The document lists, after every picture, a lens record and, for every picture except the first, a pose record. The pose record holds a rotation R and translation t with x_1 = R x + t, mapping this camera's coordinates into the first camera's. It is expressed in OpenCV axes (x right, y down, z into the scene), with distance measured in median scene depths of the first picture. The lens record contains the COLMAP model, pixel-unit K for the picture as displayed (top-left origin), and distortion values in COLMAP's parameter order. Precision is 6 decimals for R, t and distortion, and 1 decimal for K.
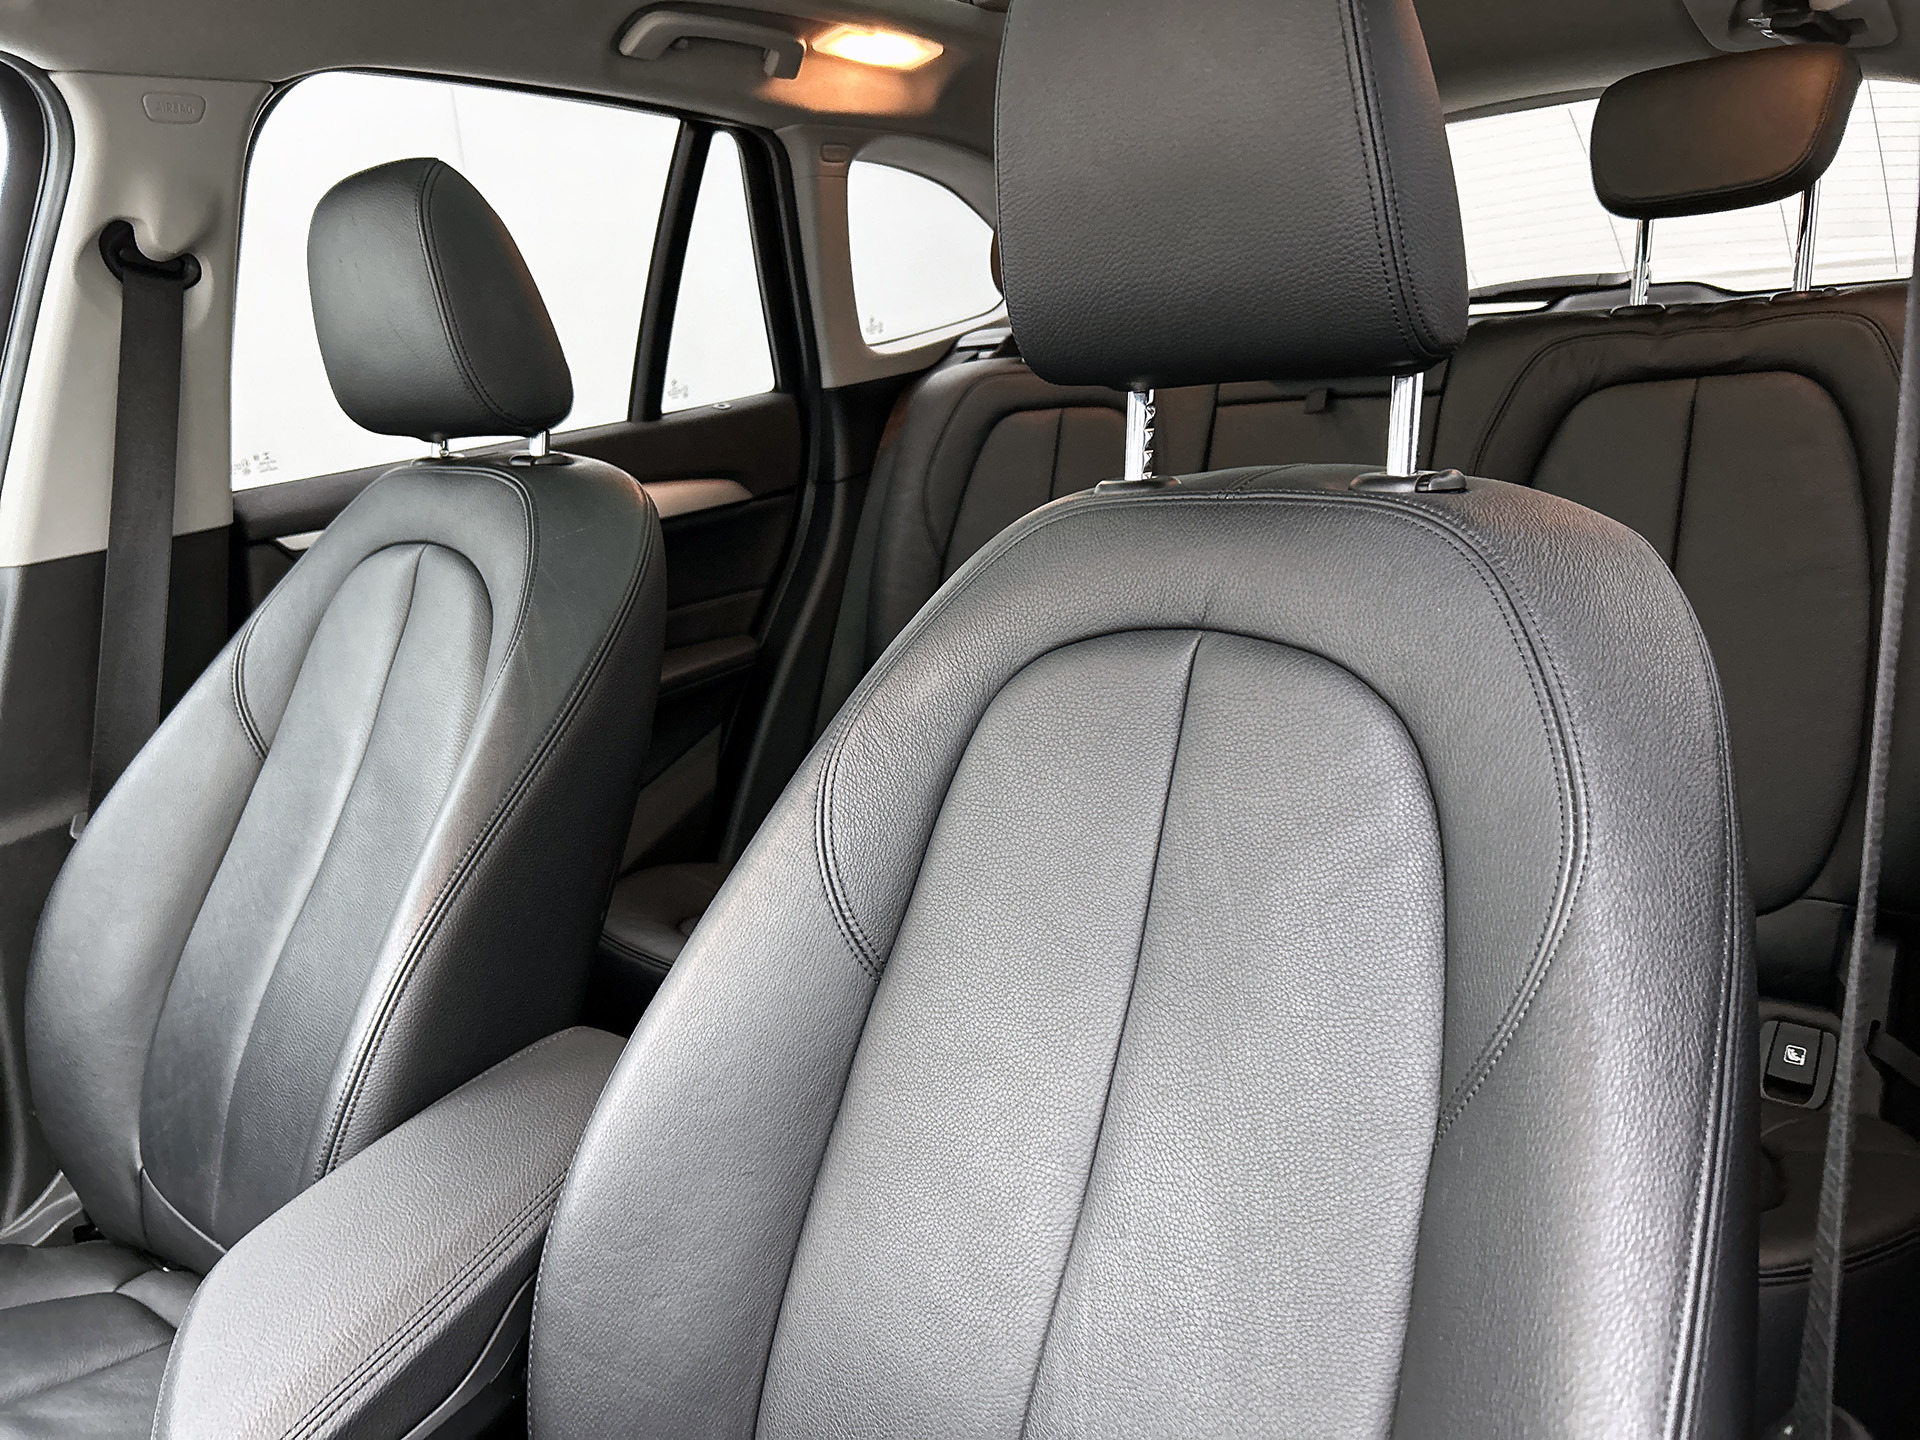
lens RADIAL K [[1468.0, 0, 951.8], [0, 1468.0, 722.2], [0, 0, 1]] dist [0.053263, -0.058986]
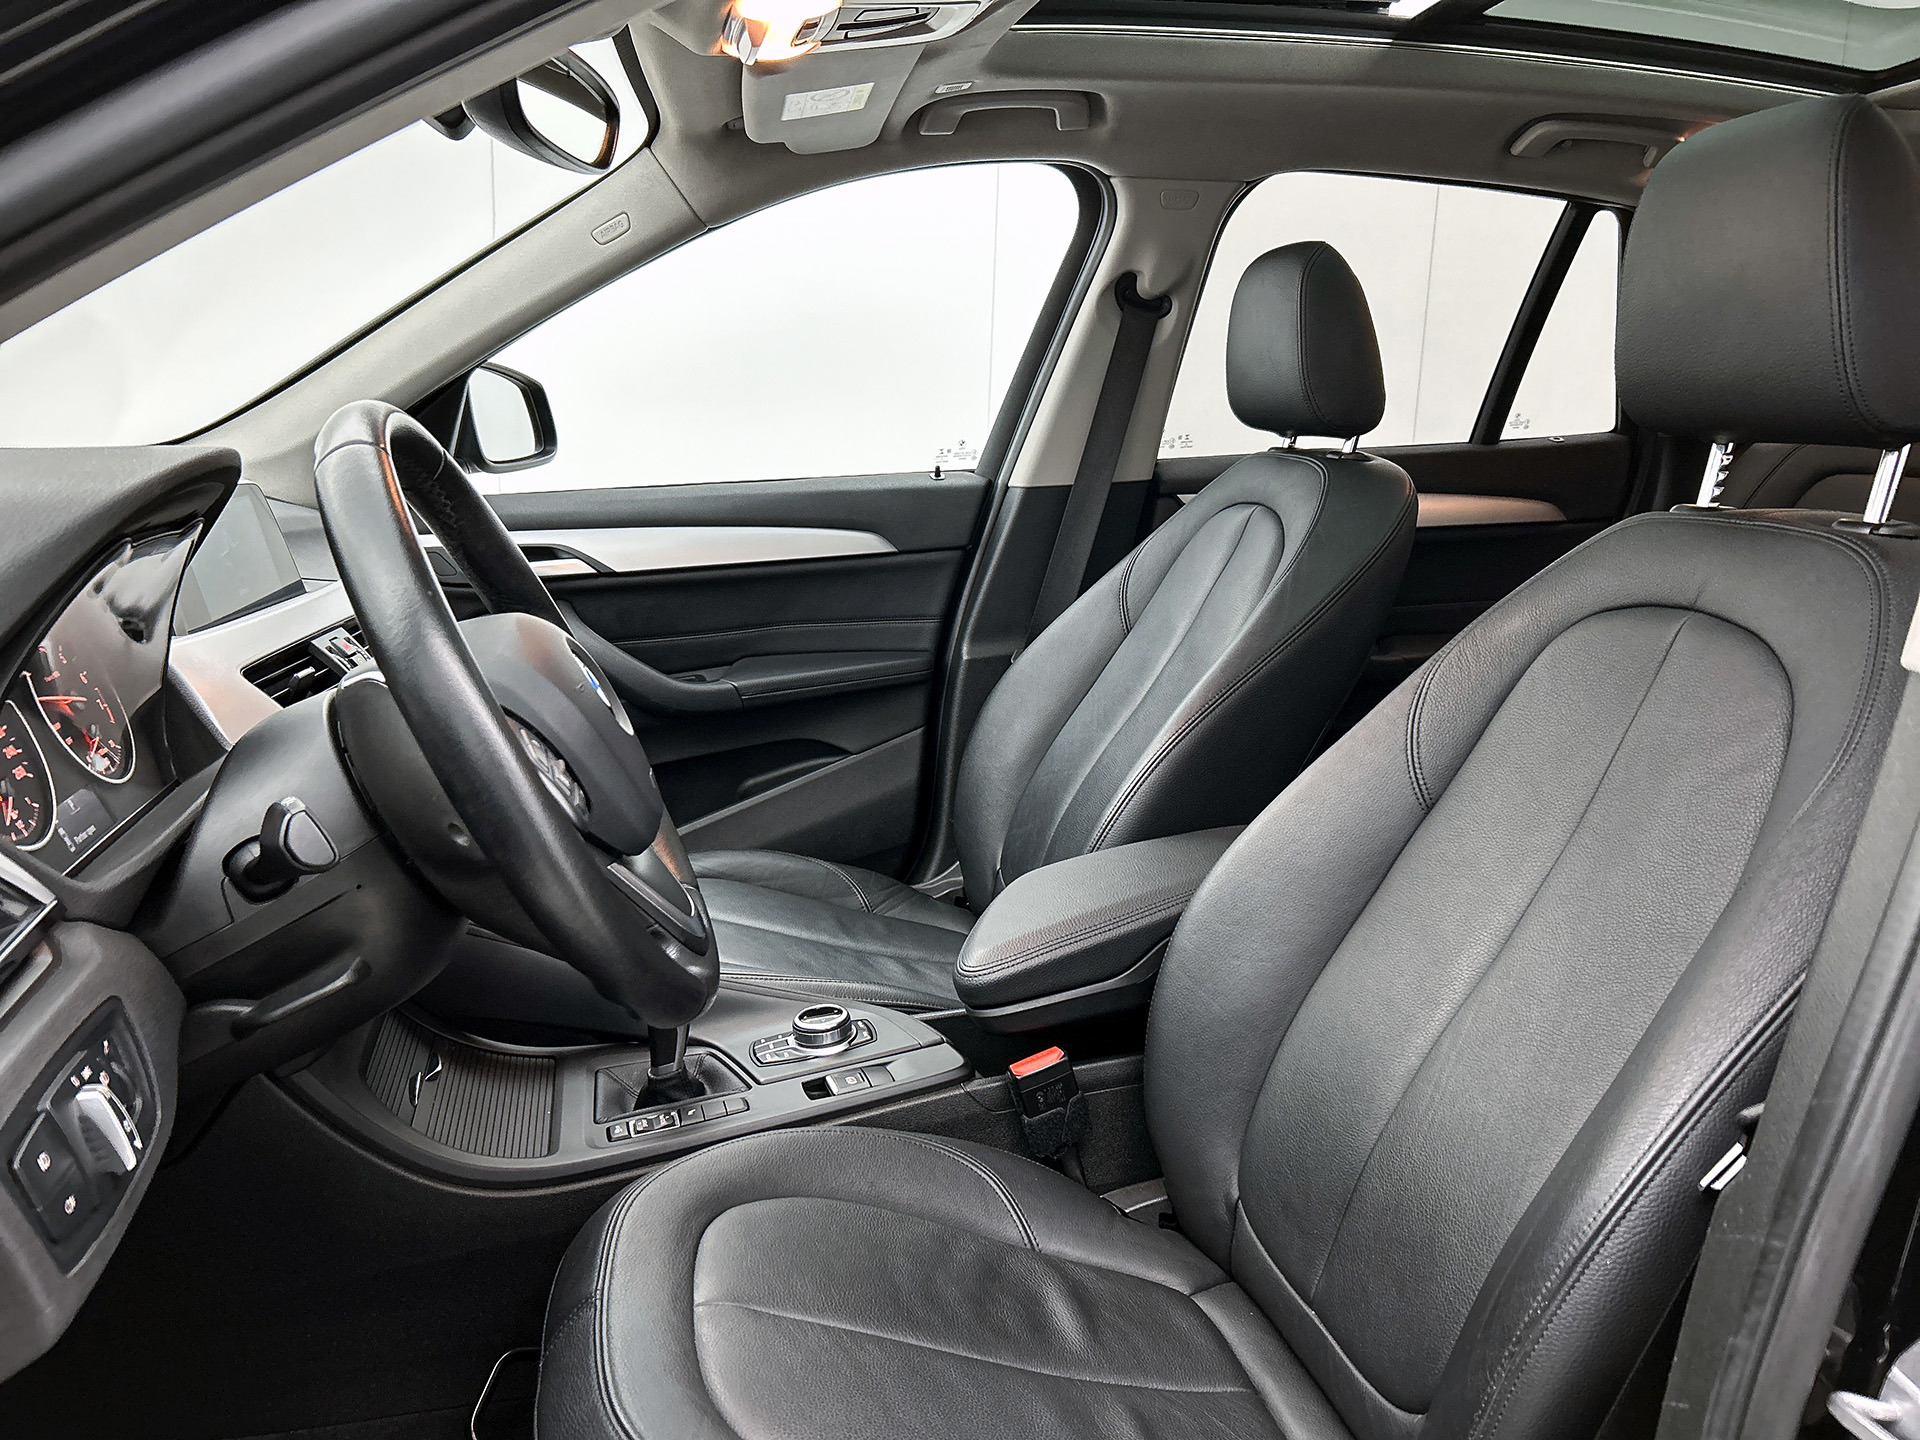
lens RADIAL K [[1468.0, 0, 947.9], [0, 1468.0, 734.9], [0, 0, 1]] dist [0.053263, -0.058986]
pose [[0.802378, 0.223596, -0.553349, 0.242292], [-0.227673, 0.971729, 0.062520, 0.075117], [0.551684, 0.075817, 0.830600, -0.337571]]
